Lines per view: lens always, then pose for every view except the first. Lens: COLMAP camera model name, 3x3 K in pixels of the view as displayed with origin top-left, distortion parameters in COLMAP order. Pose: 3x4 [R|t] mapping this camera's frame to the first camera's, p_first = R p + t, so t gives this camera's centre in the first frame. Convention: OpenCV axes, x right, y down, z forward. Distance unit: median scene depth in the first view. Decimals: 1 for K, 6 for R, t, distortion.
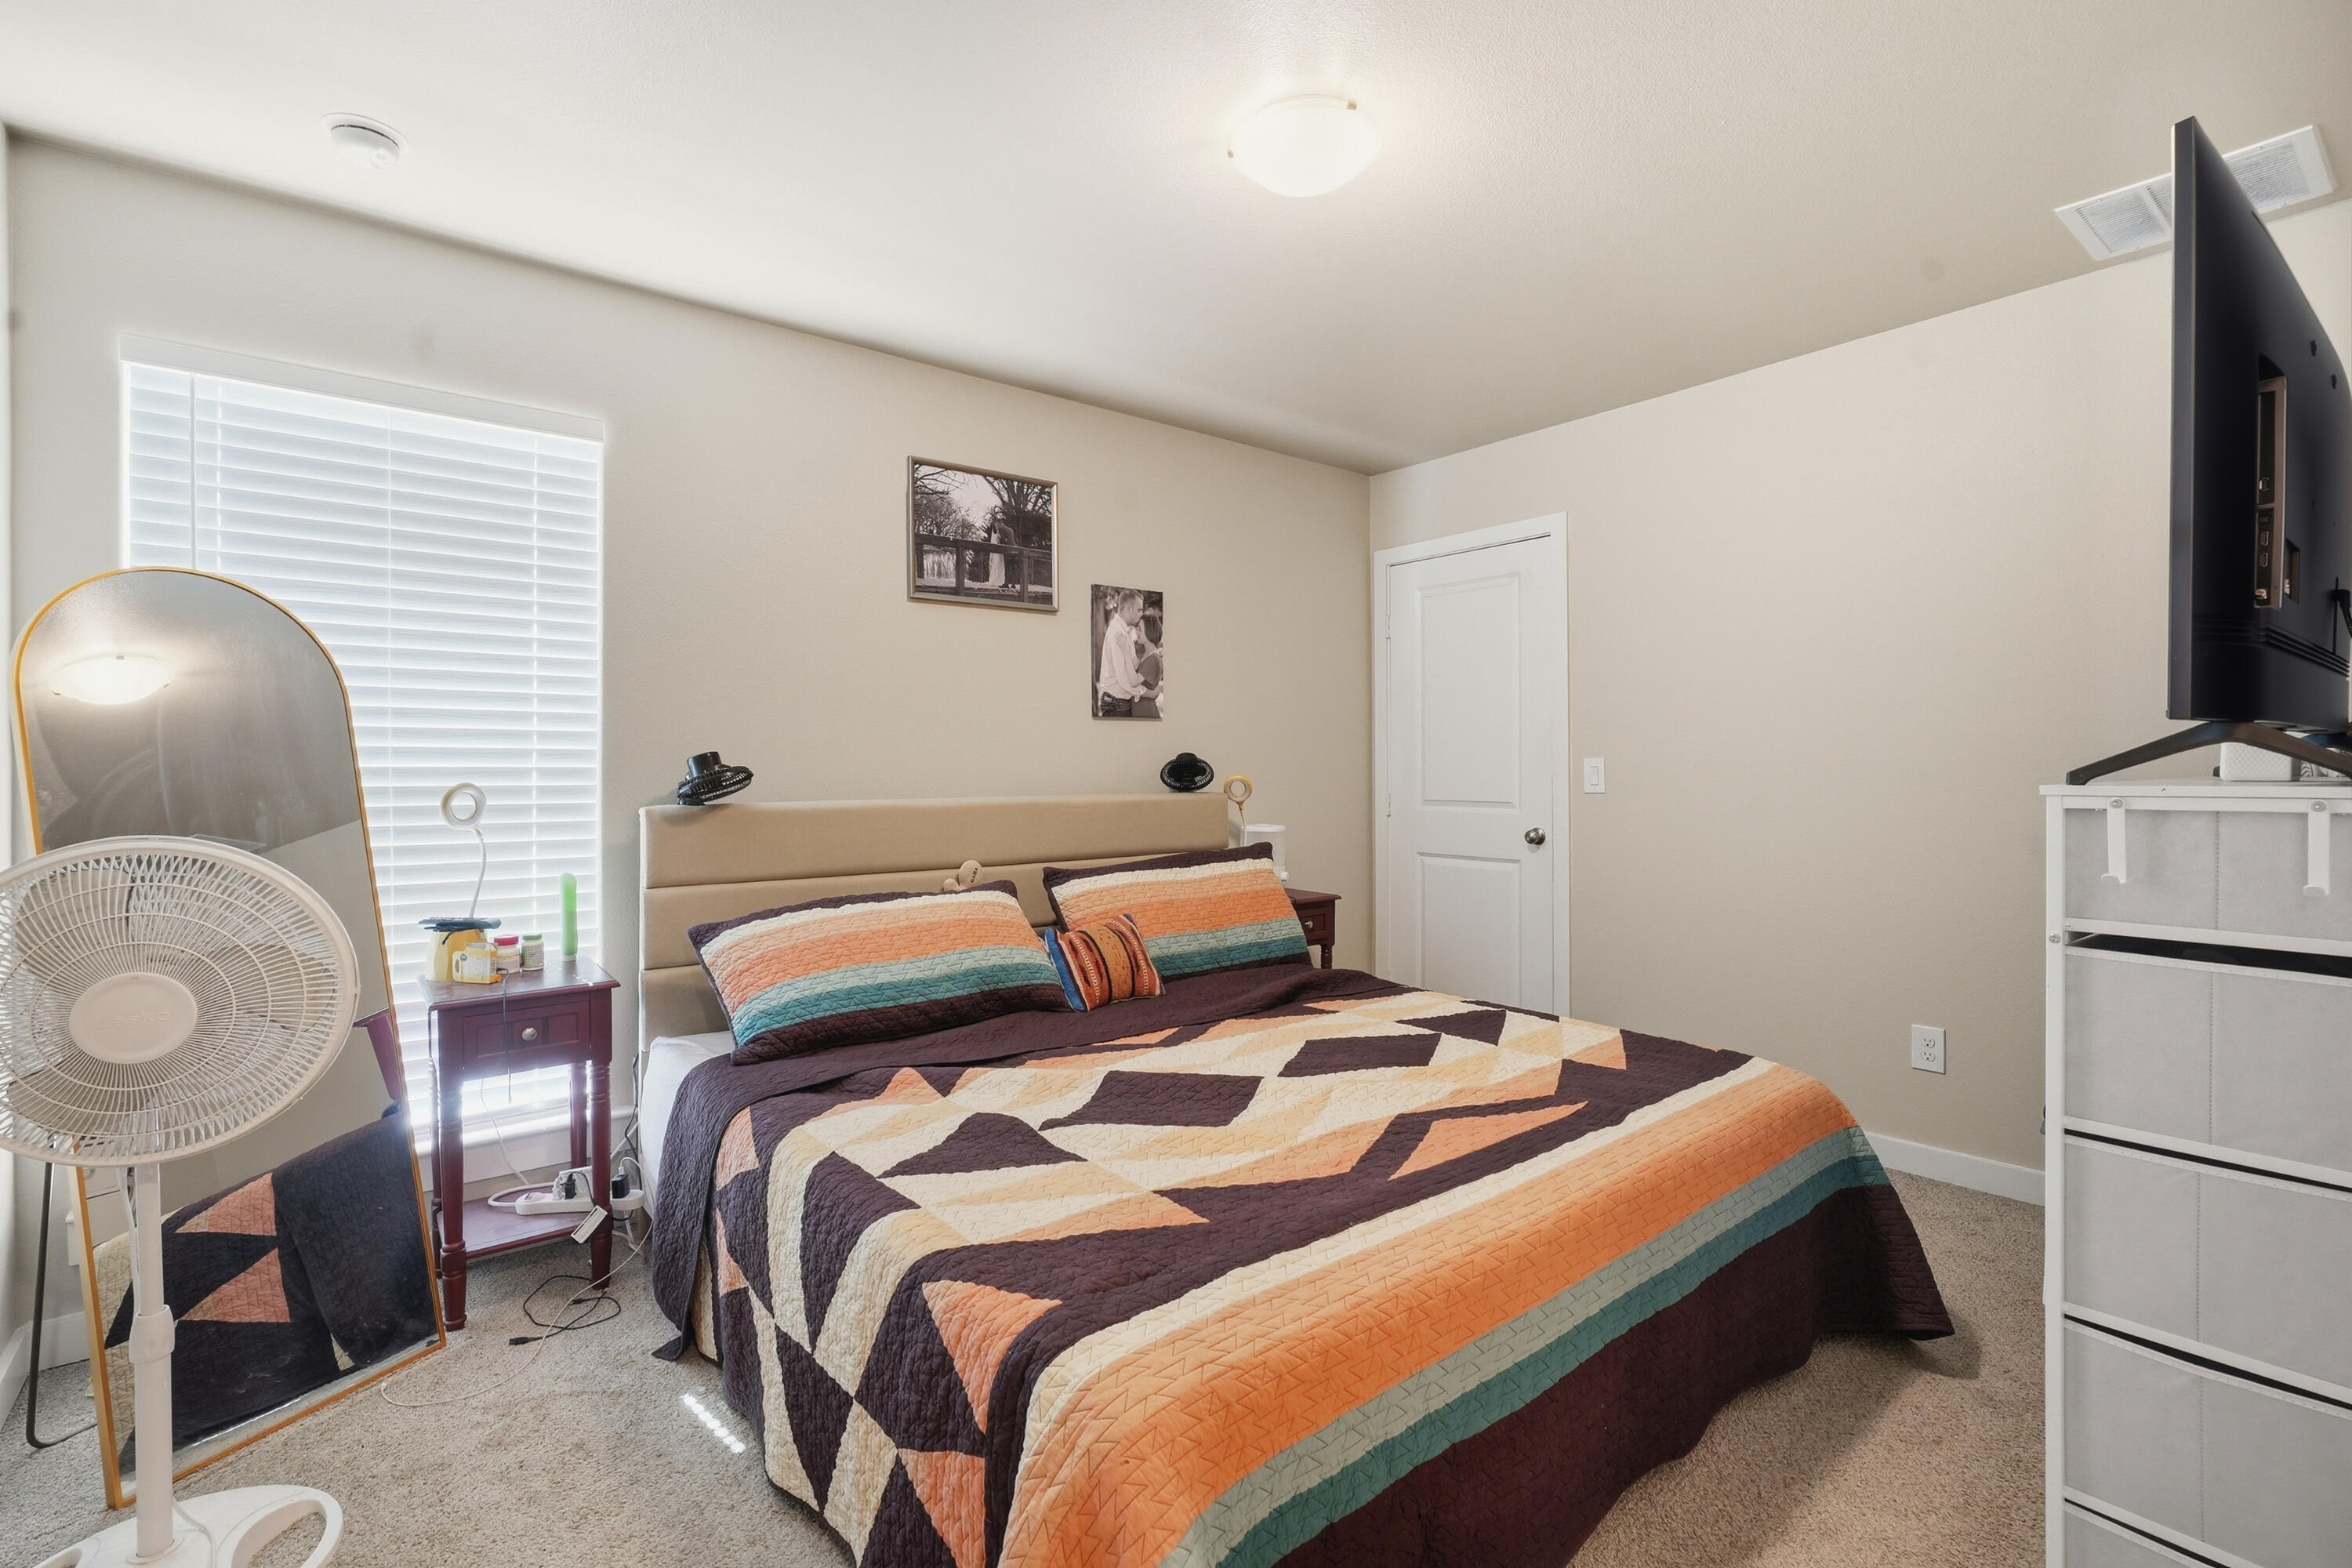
lens RADIAL K [[1070.9, 0, 1189.1], [0, 1070.9, 777.8], [0, 0, 1]] dist [-0.010910, 0.006870]
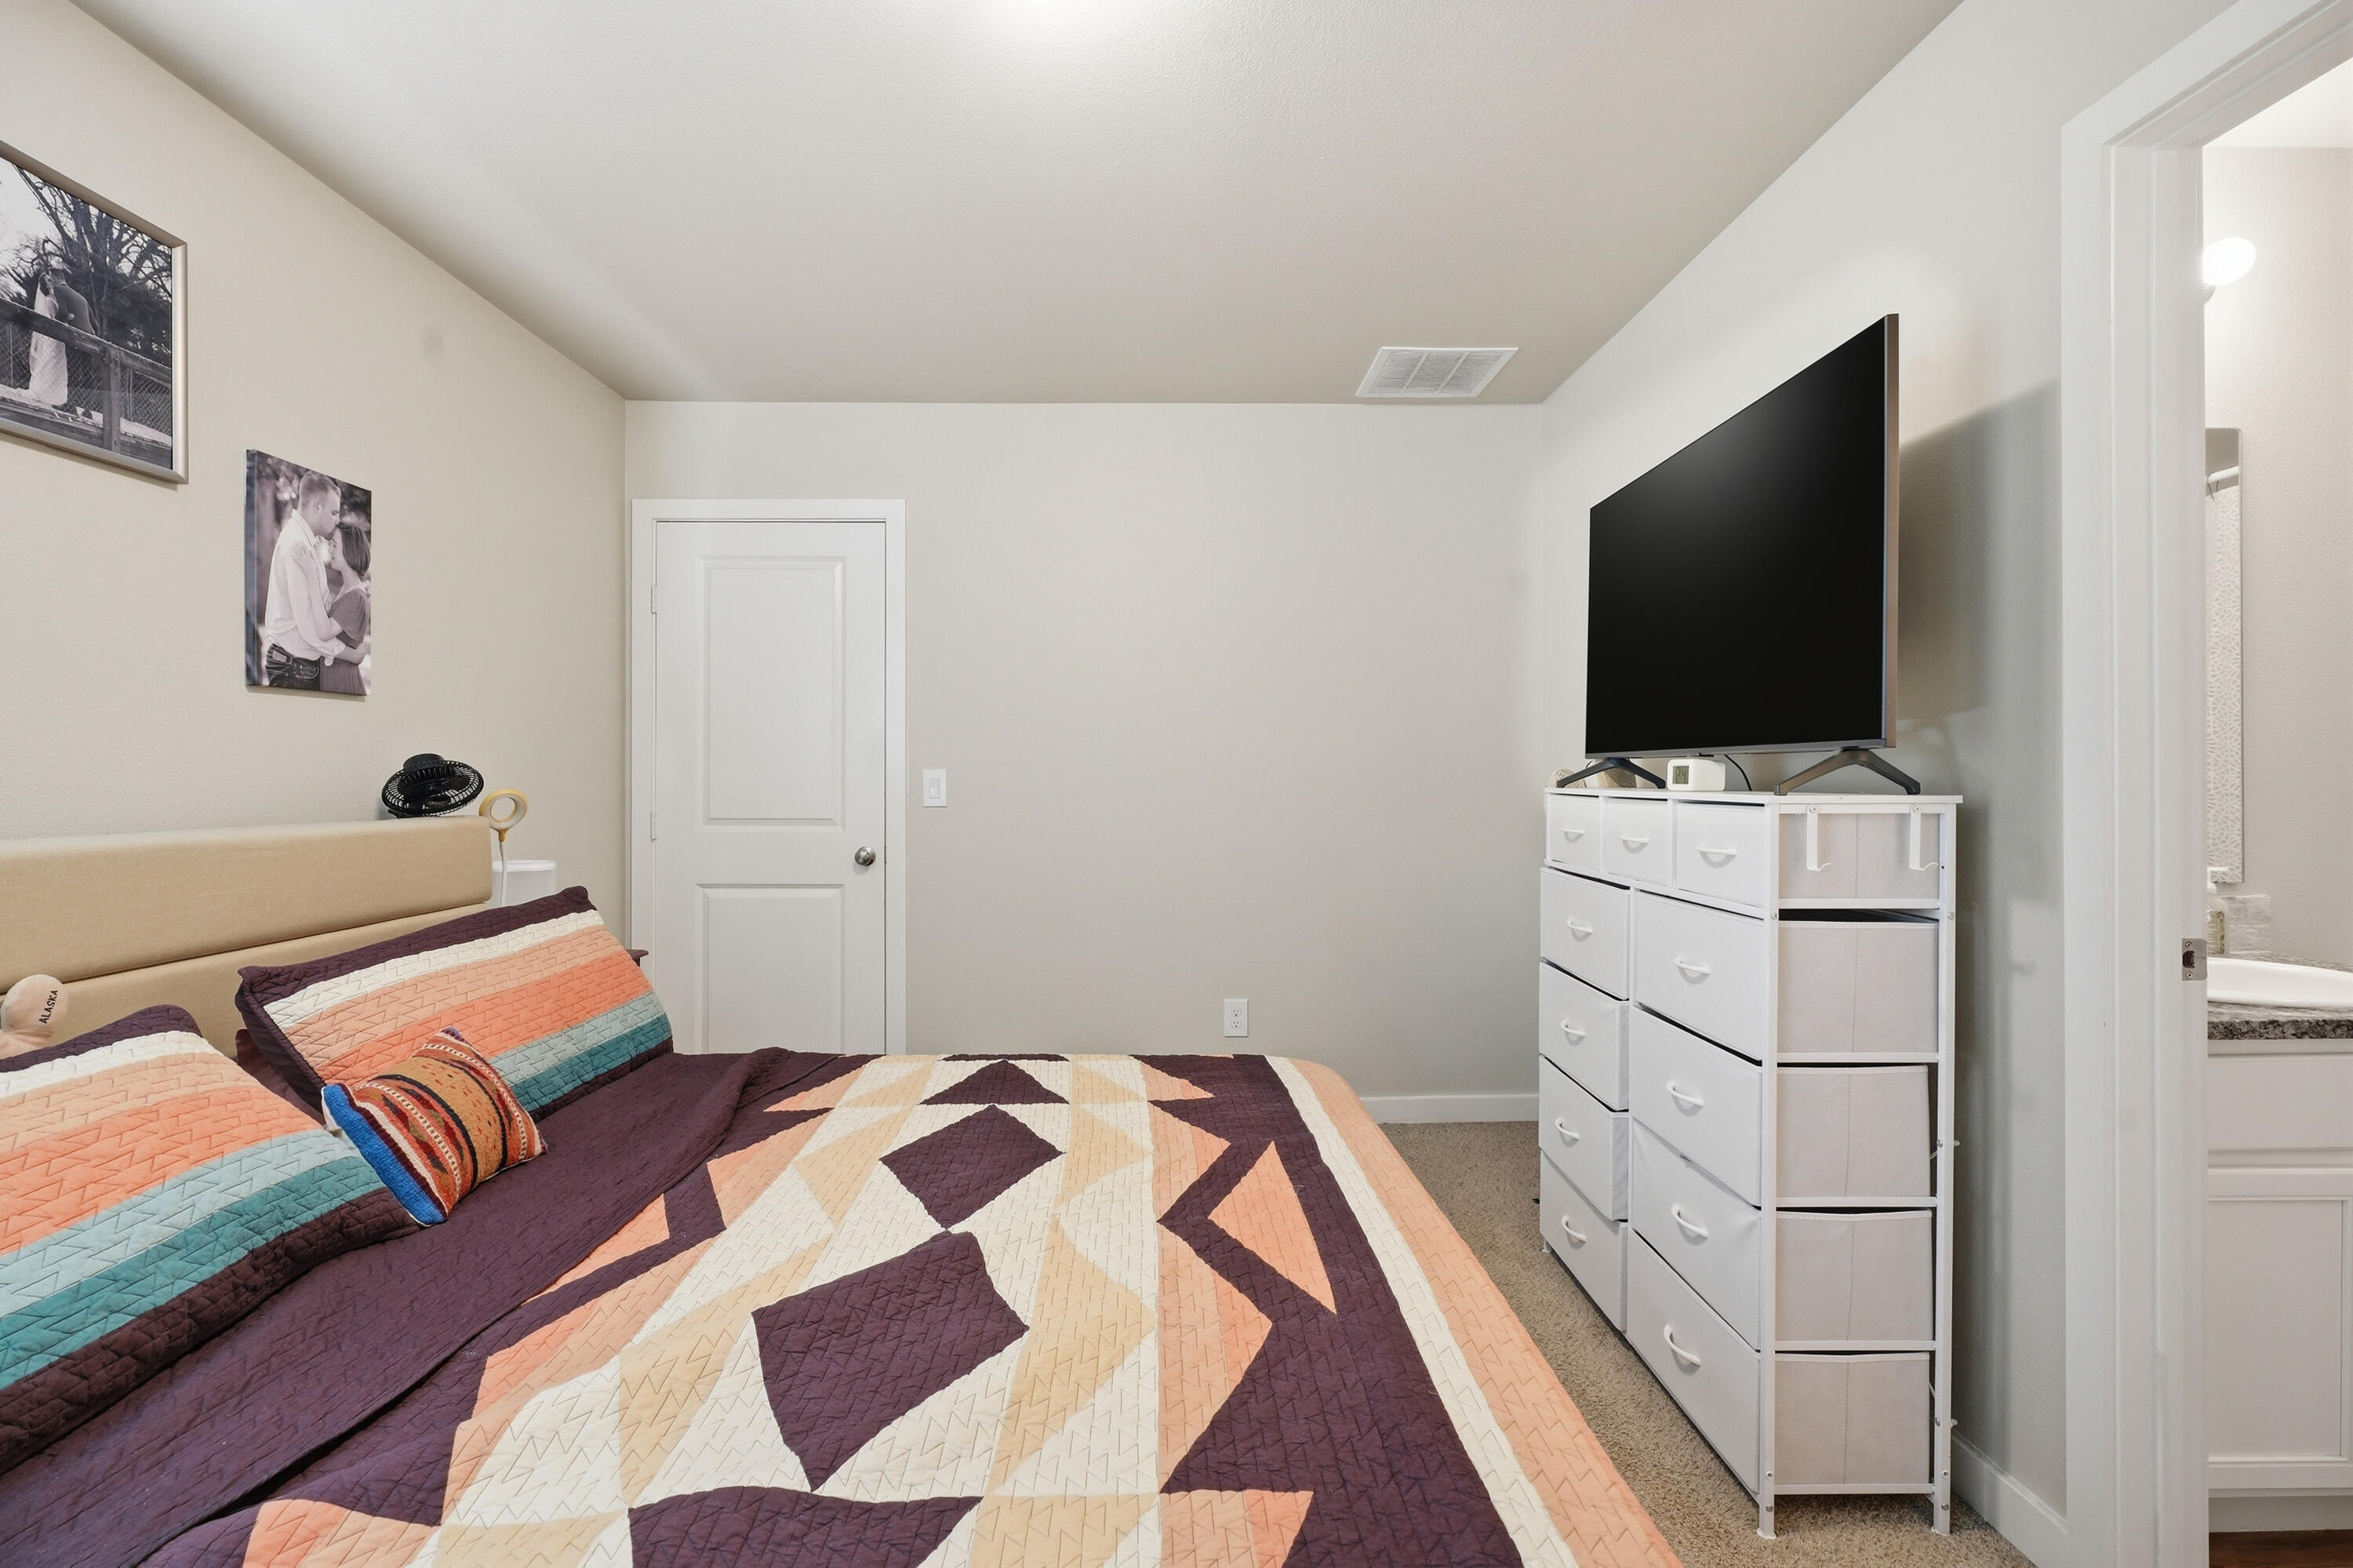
lens RADIAL K [[1038.4, 0, 1176.5], [0, 1038.4, 784.0], [0, 0, 1]] dist [-0.010200, 0.001141]
pose [[0.614436, -0.000250, 0.788967, -0.231171], [0.004119, 0.999987, -0.002891, -0.002458], [-0.788956, 0.005026, 0.614429, 0.306530]]
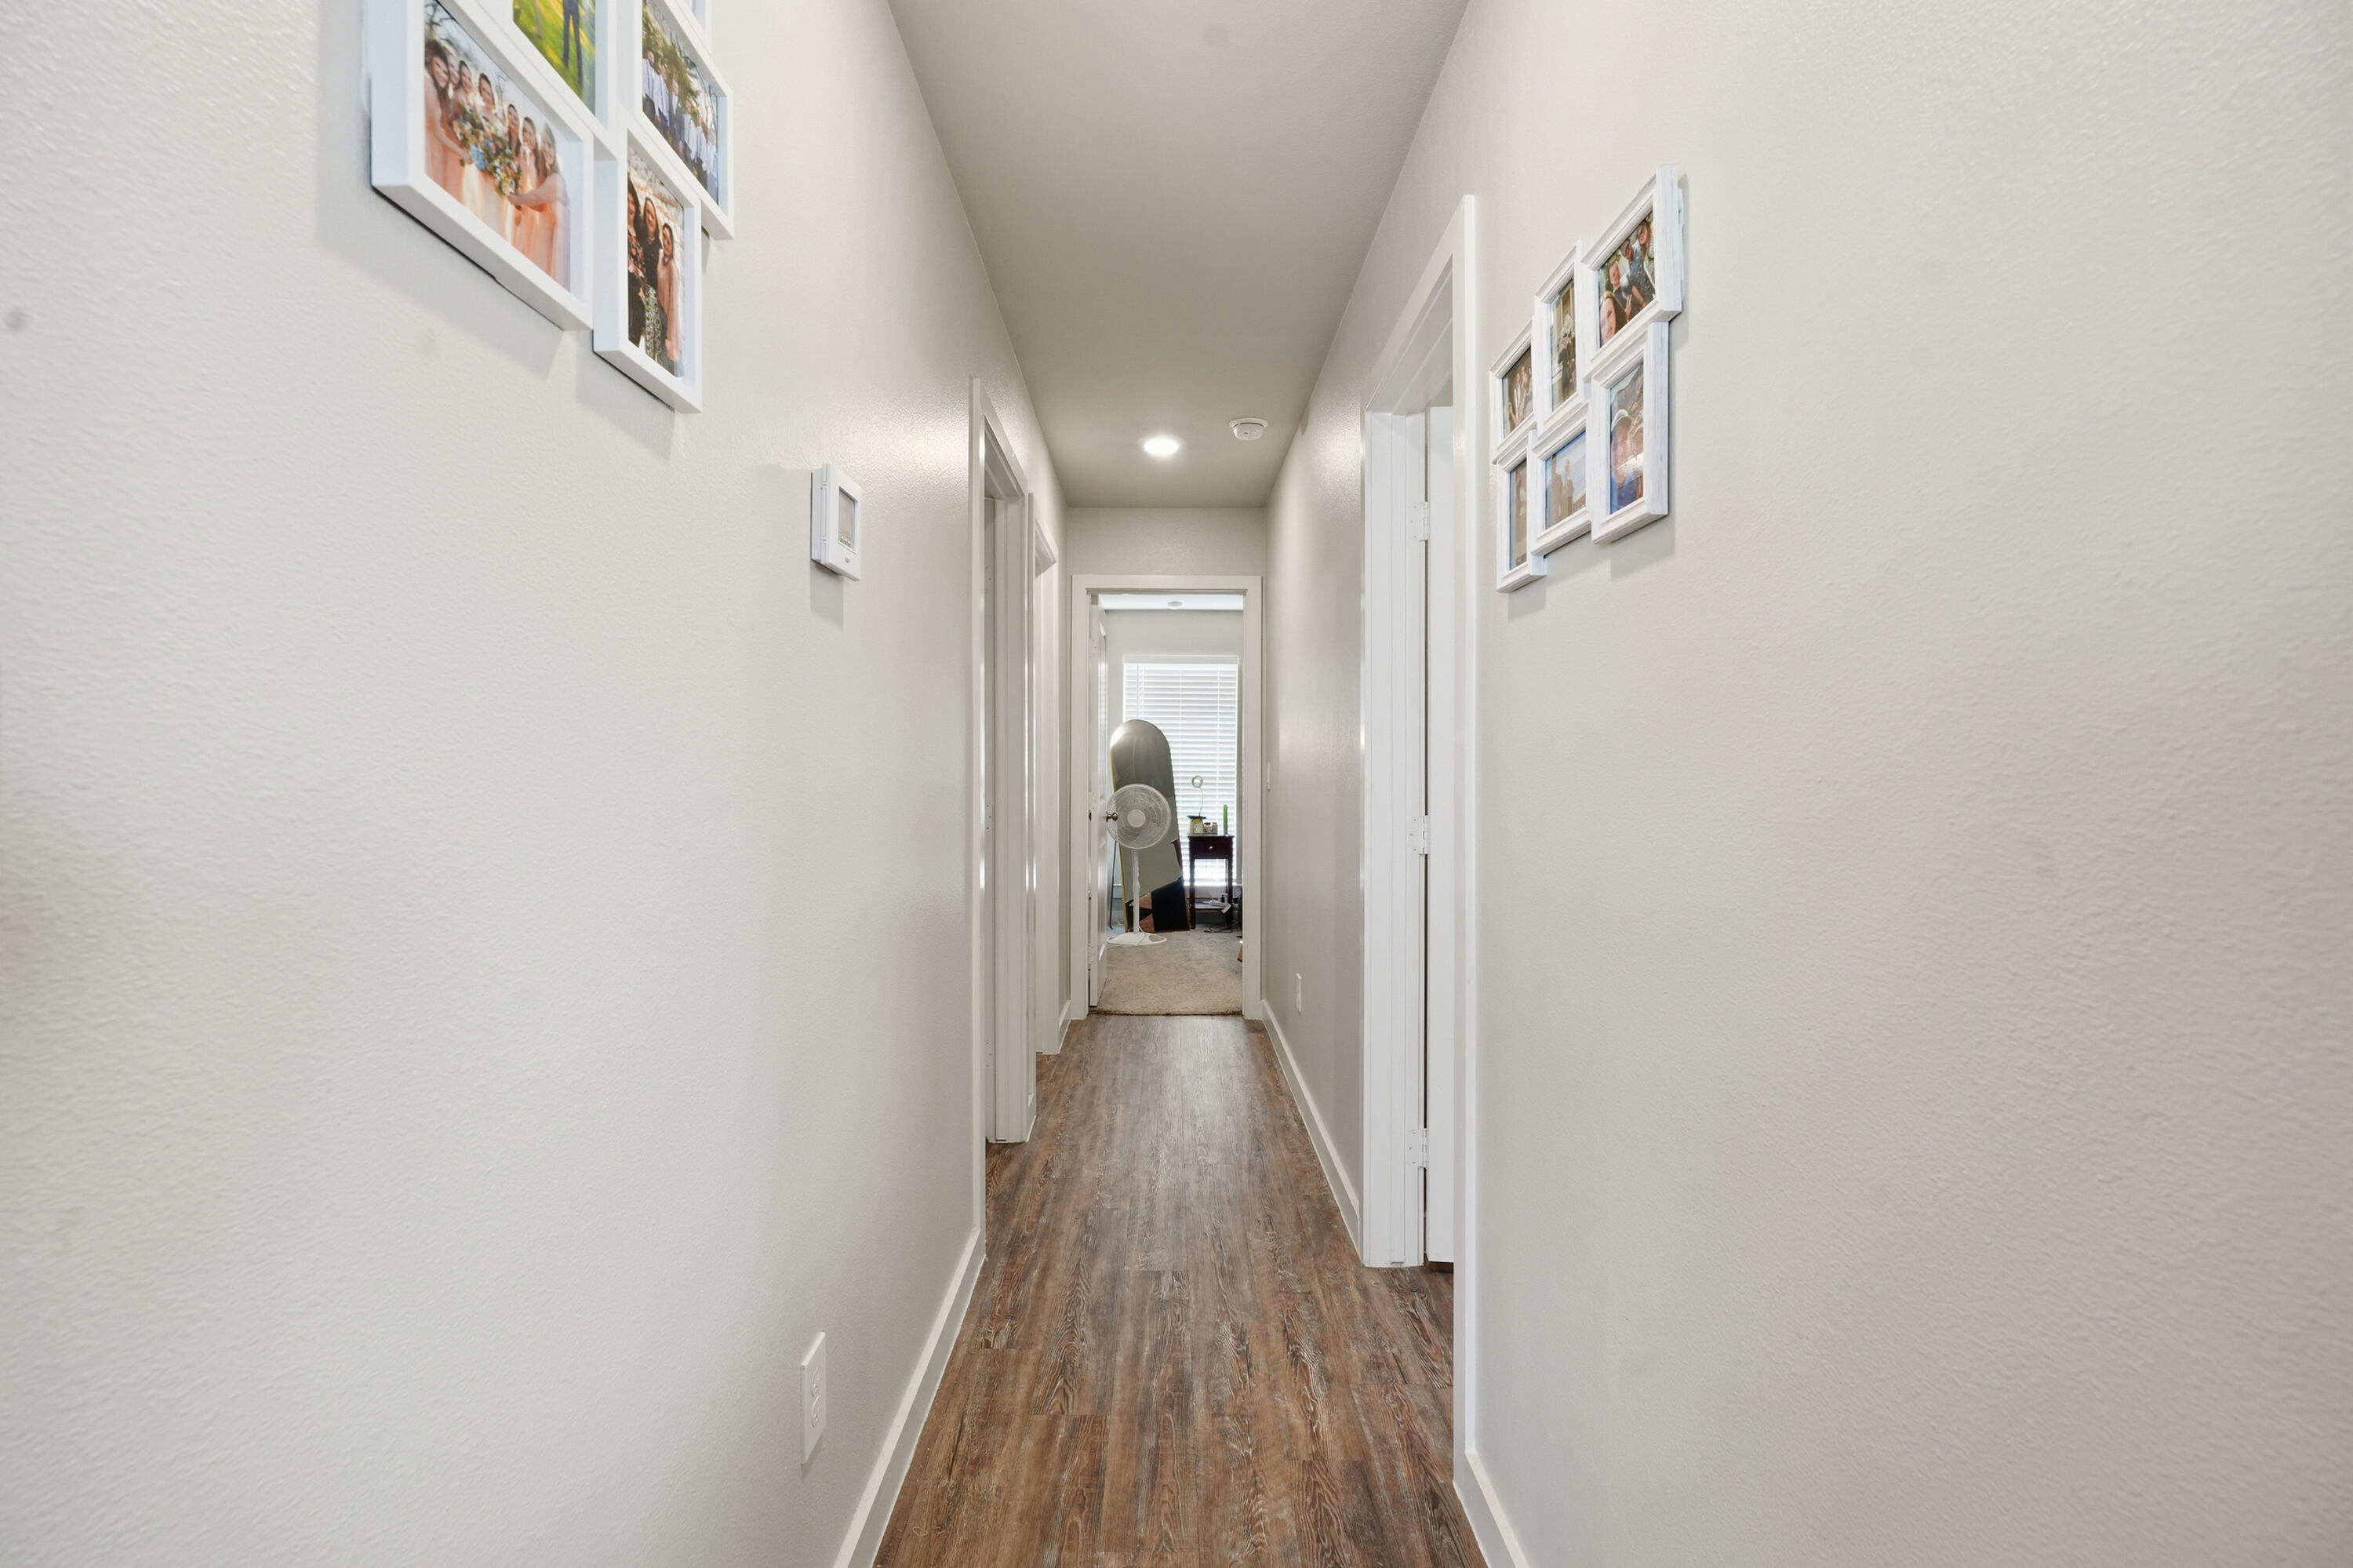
lens RADIAL K [[1071.4, 0, 1189.6], [0, 1071.4, 777.8], [0, 0, 1]] dist [-0.010910, 0.006870]
pose [[0.797793, 0.006744, -0.602893, 0.967317], [-0.009487, 0.999954, -0.001368, 0.012650], [0.602856, 0.006810, 0.797821, -1.236764]]
